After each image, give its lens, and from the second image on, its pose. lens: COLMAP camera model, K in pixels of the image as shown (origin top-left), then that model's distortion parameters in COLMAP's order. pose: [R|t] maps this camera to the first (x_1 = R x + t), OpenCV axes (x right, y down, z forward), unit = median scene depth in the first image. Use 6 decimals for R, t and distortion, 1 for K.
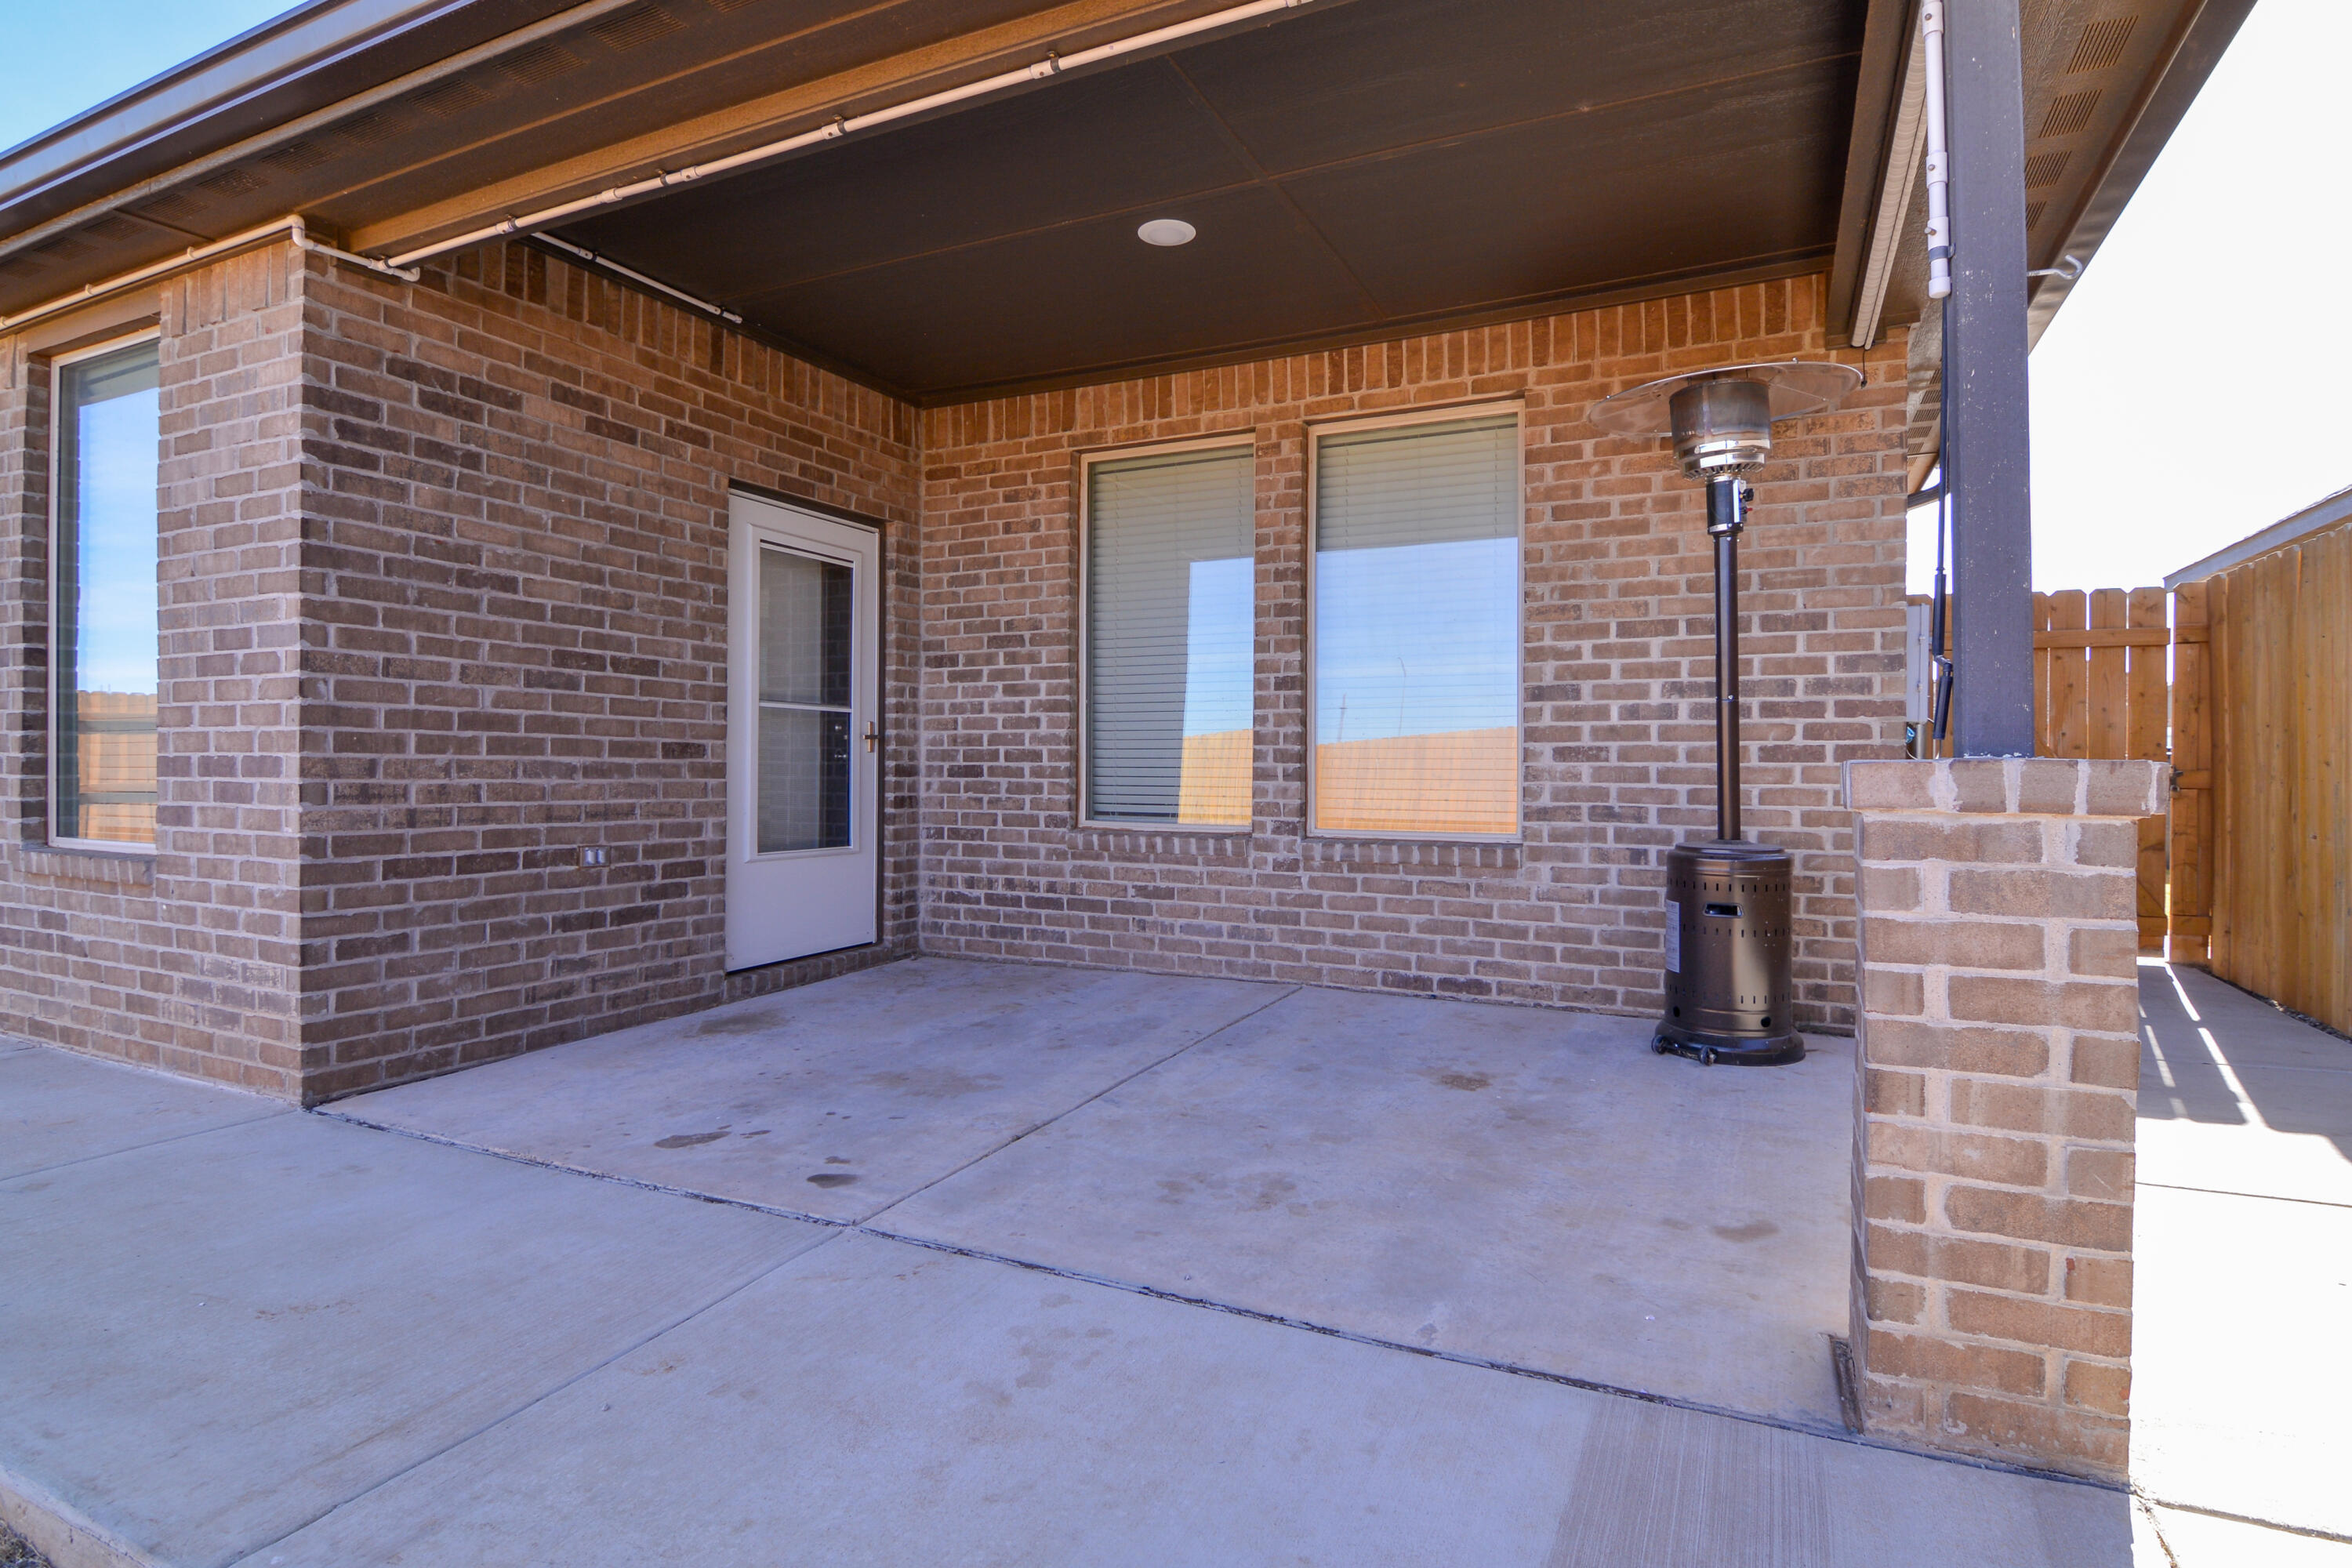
lens RADIAL K [[1166.1, 0, 1223.4], [0, 1166.1, 748.5], [0, 0, 1]] dist [0.000385, -0.014561]
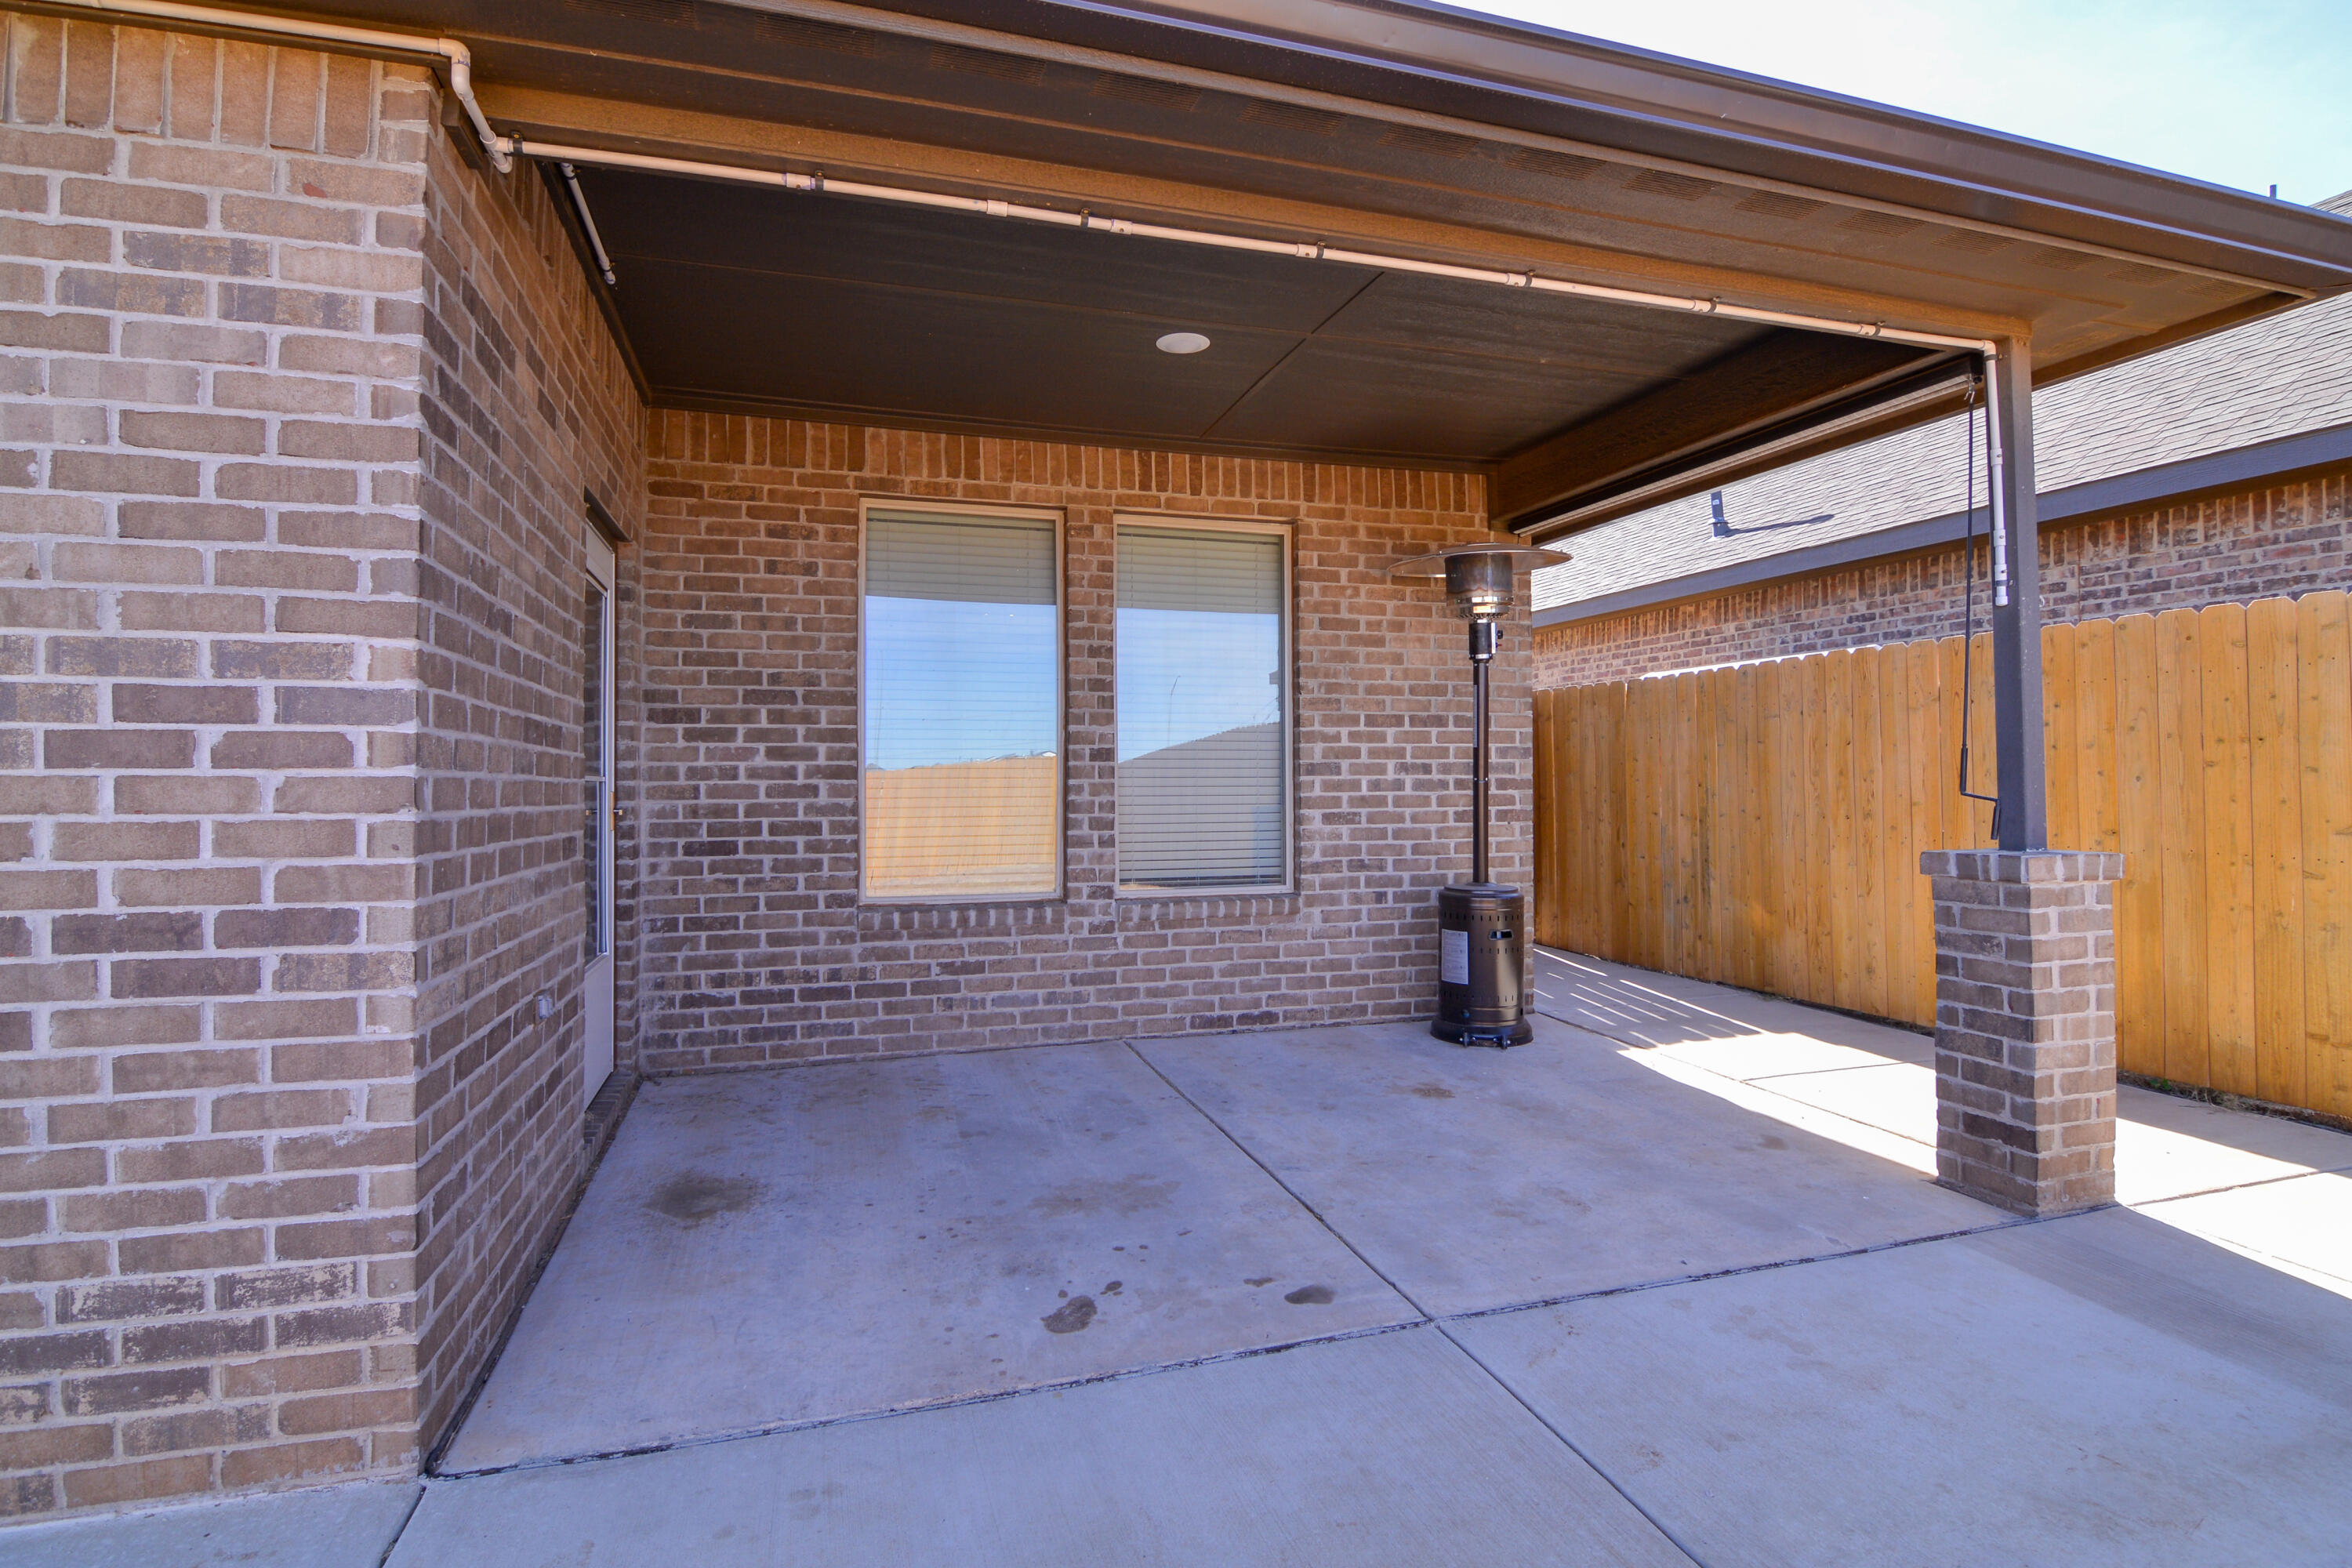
lens RADIAL K [[1142.2, 0, 1170.4], [0, 1142.2, 745.5], [0, 0, 1]] dist [0.000291, -0.015252]
pose [[0.749878, 0.015422, 0.661396, -0.637672], [-0.002641, 0.999790, -0.020318, -0.047641], [-0.661570, 0.013489, 0.749762, 0.200980]]
